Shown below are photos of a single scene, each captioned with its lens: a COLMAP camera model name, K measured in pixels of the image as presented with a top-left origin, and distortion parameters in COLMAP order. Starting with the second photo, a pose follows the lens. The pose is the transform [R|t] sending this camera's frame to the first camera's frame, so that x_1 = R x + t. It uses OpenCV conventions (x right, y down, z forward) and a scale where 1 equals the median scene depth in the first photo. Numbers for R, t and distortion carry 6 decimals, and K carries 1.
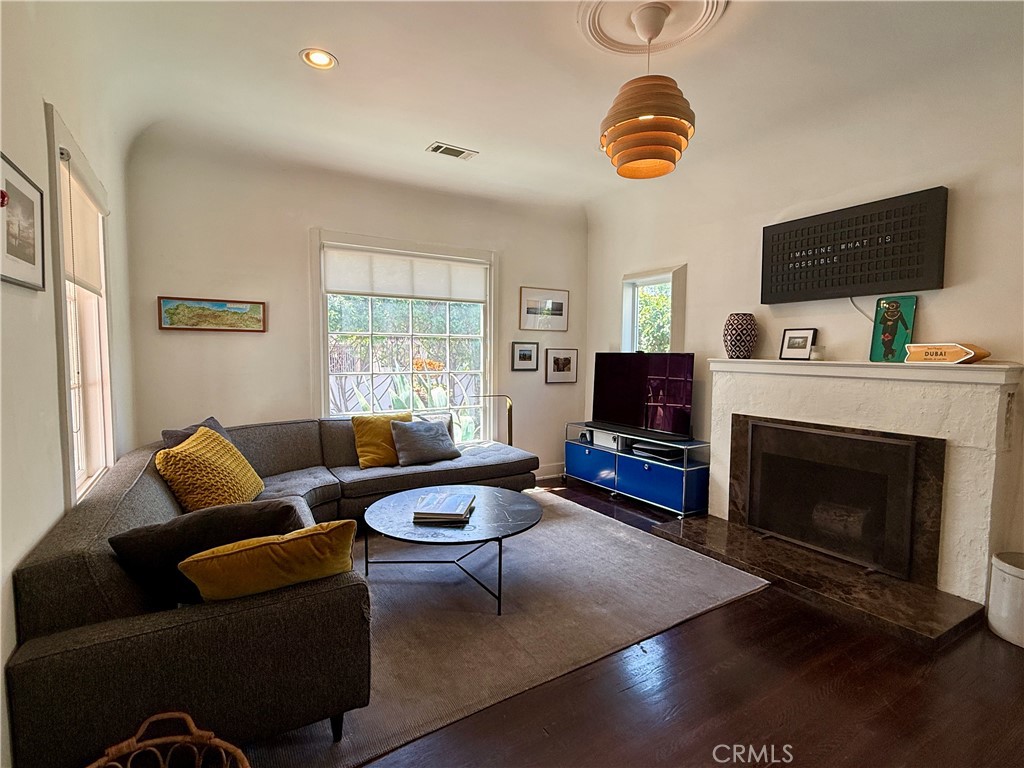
lens RADIAL K [[500.1, 0, 512.0], [0, 500.1, 384.0], [0, 0, 1]] dist [-0.000500, -0.000210]
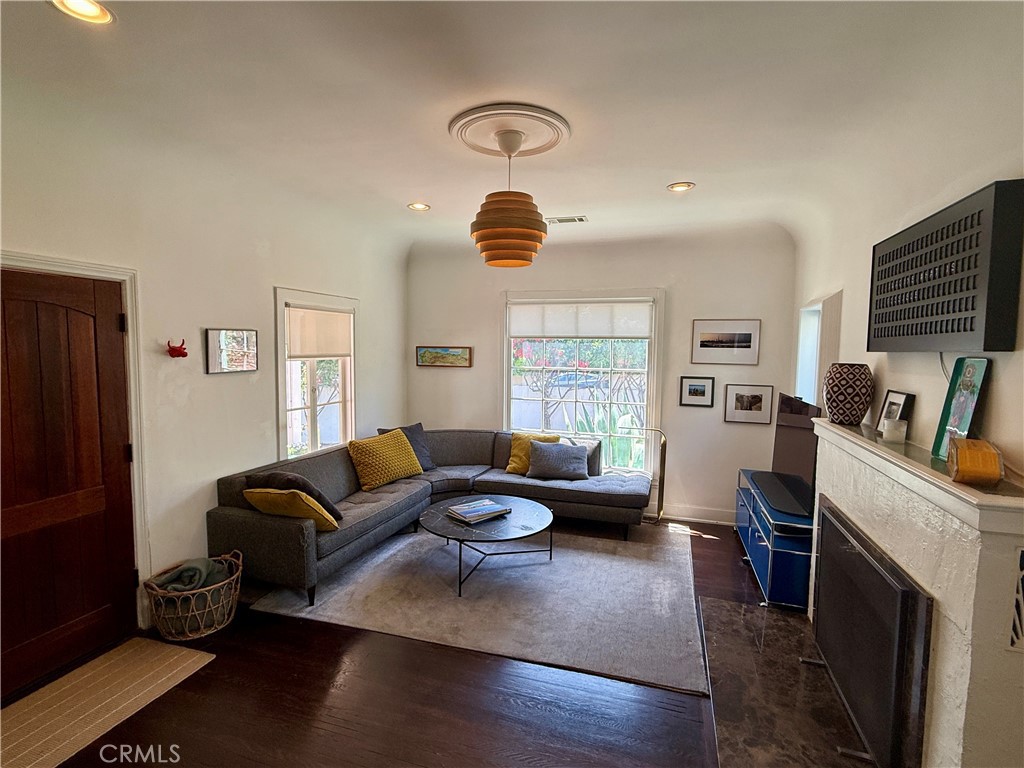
lens RADIAL K [[500.1, 0, 512.0], [0, 500.1, 384.0], [0, 0, 1]] dist [-0.000500, -0.000210]
pose [[0.656890, 0.056528, -0.751864, 0.689488], [-0.054950, 0.998123, 0.027034, -0.102049], [0.751981, 0.023556, 0.658763, 0.133177]]
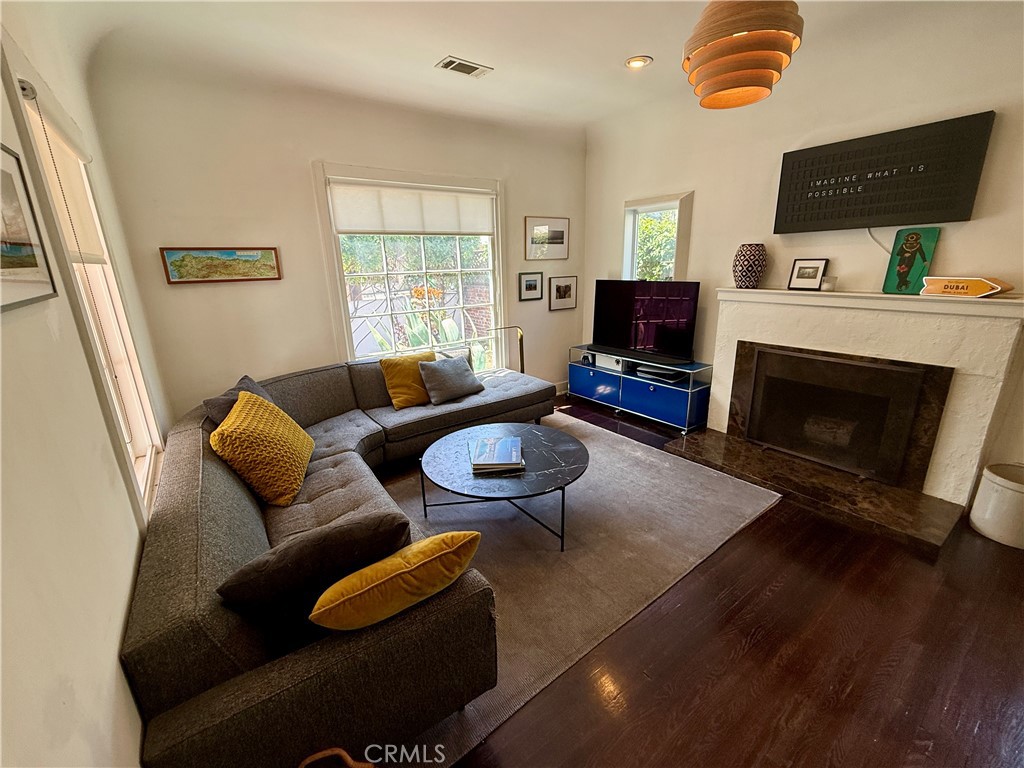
lens RADIAL K [[429.1, 0, 512.0], [0, 429.1, 384.0], [0, 0, 1]] dist [-0.001064, -0.000313]
pose [[0.995762, -0.056322, 0.072711, -0.120508], [0.039469, 0.975751, 0.215297, -0.067814], [-0.083074, -0.211515, 0.973838, 0.111593]]
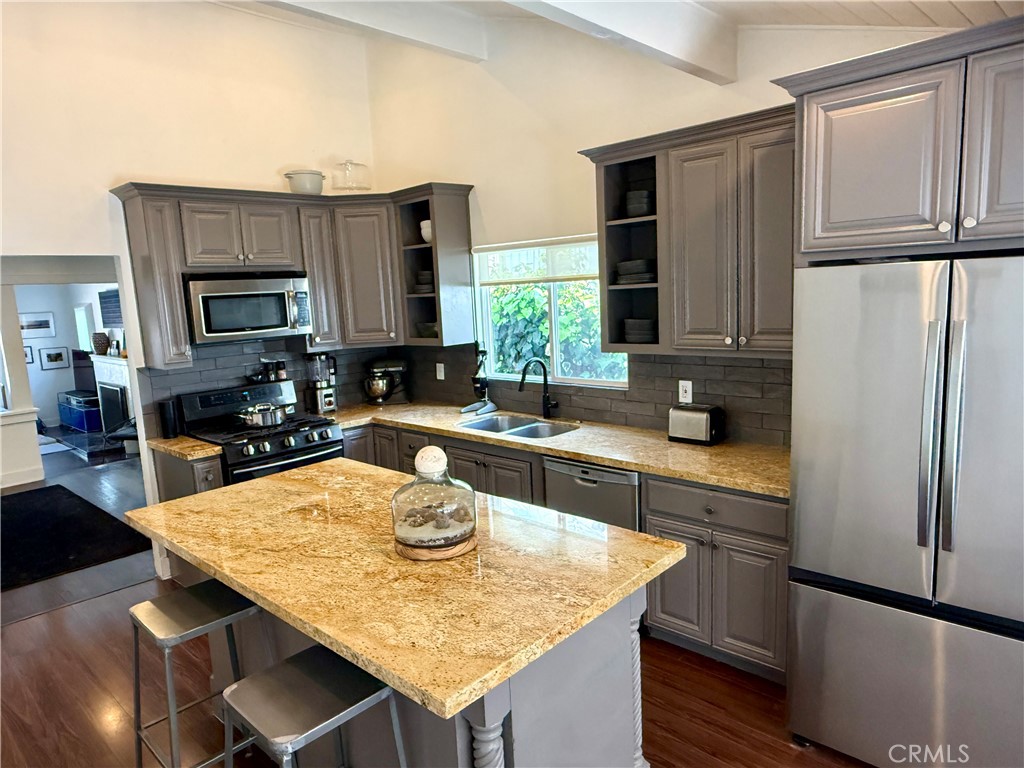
lens RADIAL K [[666.8, 0, 512.0], [0, 666.8, 384.0], [0, 0, 1]] dist [0.001171, -0.000010]
pose [[0.965872, -0.090550, 0.242675, 1.414481], [0.072517, 0.993969, 0.082256, -0.033105], [-0.248660, -0.061850, 0.966614, -2.088860]]
